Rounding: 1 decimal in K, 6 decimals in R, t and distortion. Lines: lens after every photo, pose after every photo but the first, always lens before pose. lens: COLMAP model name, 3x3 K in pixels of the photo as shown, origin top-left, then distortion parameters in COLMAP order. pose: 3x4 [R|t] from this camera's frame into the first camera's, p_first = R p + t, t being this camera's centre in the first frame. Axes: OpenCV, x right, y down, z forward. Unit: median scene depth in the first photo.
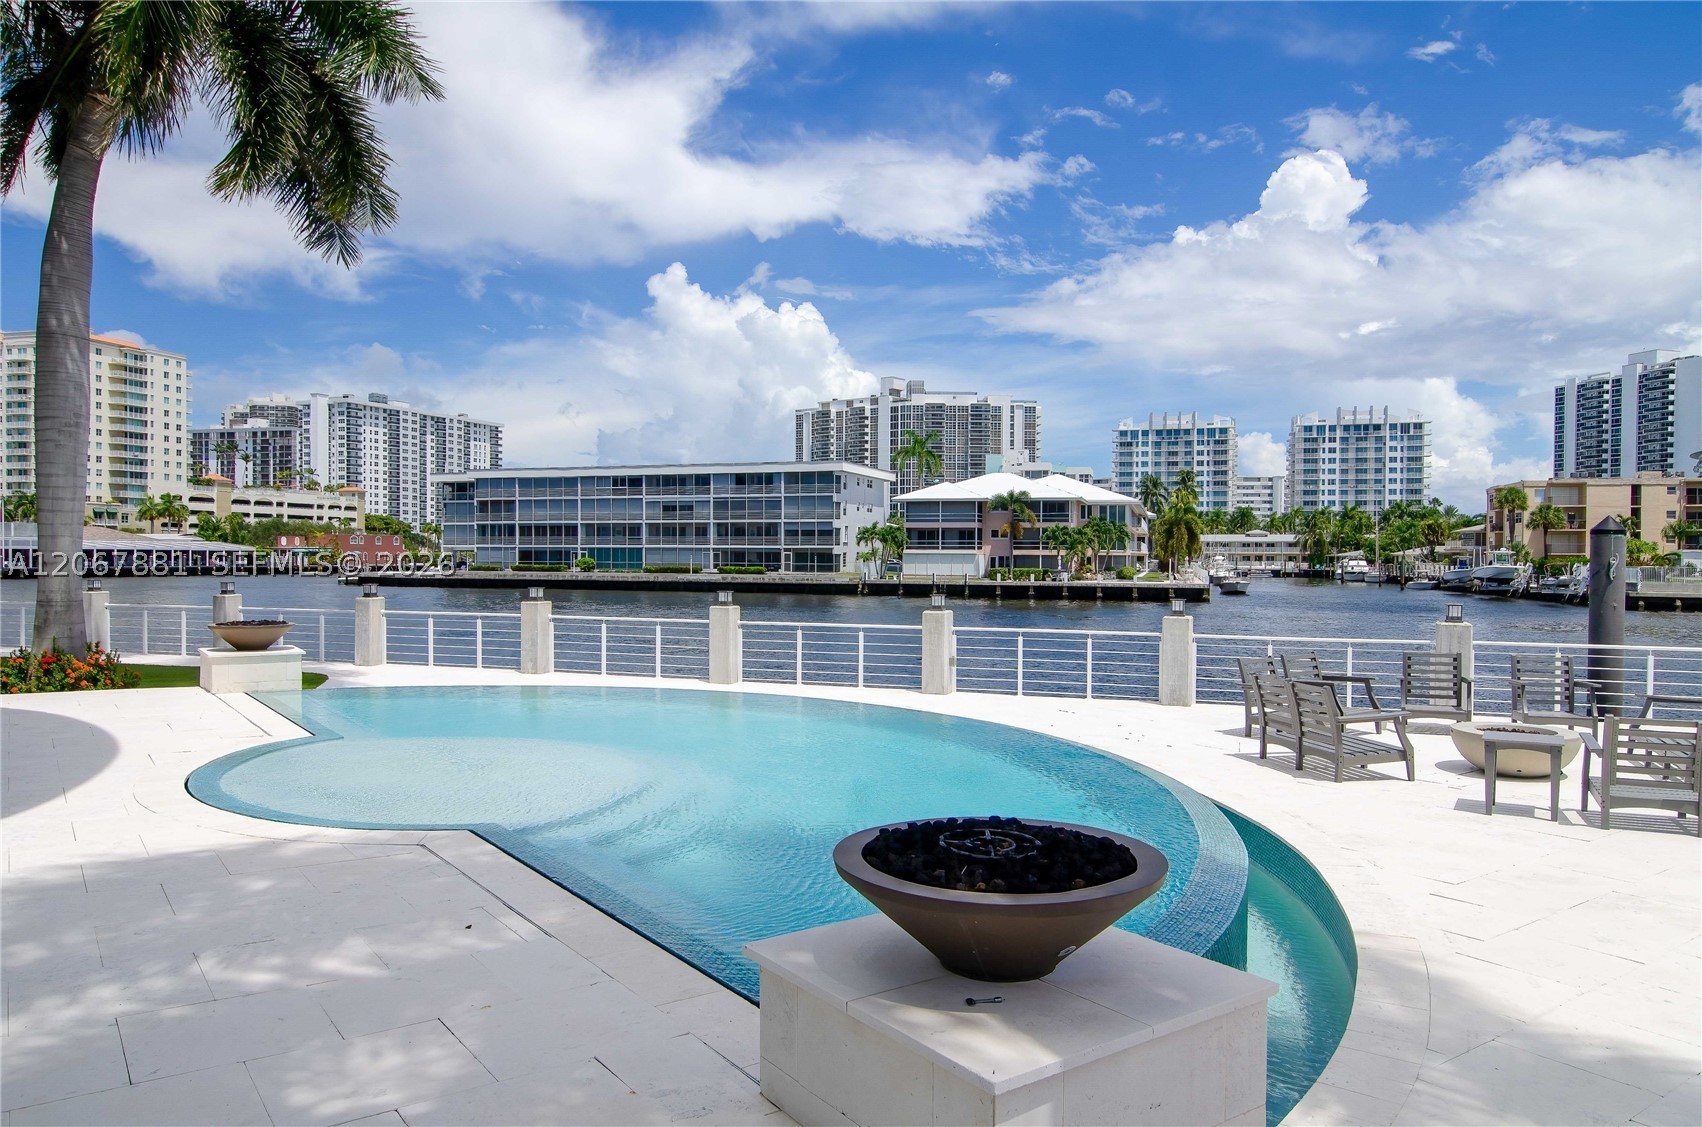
lens RADIAL K [[1178.4, 0, 842.5], [0, 1178.4, 582.5], [0, 0, 1]] dist [0.011056, -0.002309]
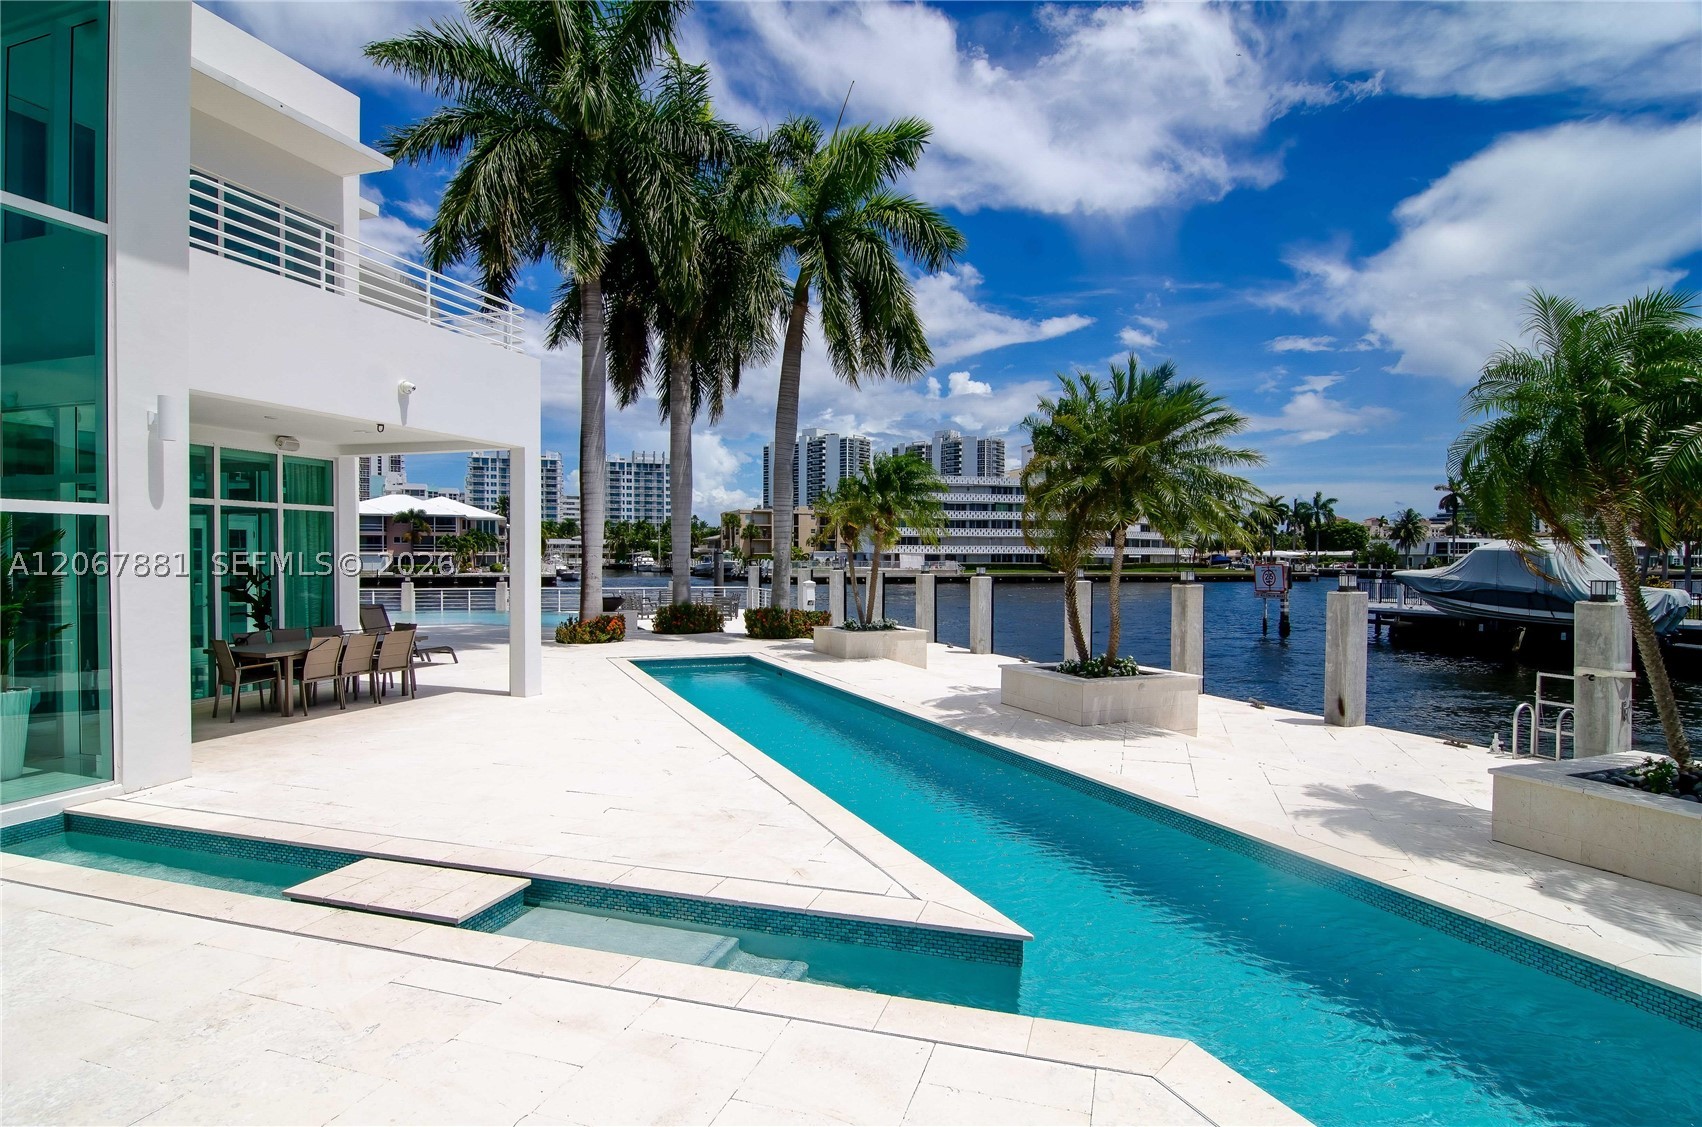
lens RADIAL K [[936.2, 0, 854.3], [0, 936.2, 573.3], [0, 0, 1]] dist [-0.009335, -0.011436]
pose [[0.808733, -0.014456, 0.587998, -0.040963], [0.015263, 0.999877, 0.003588, 0.000767], [-0.587978, 0.006073, 0.808854, -0.095143]]
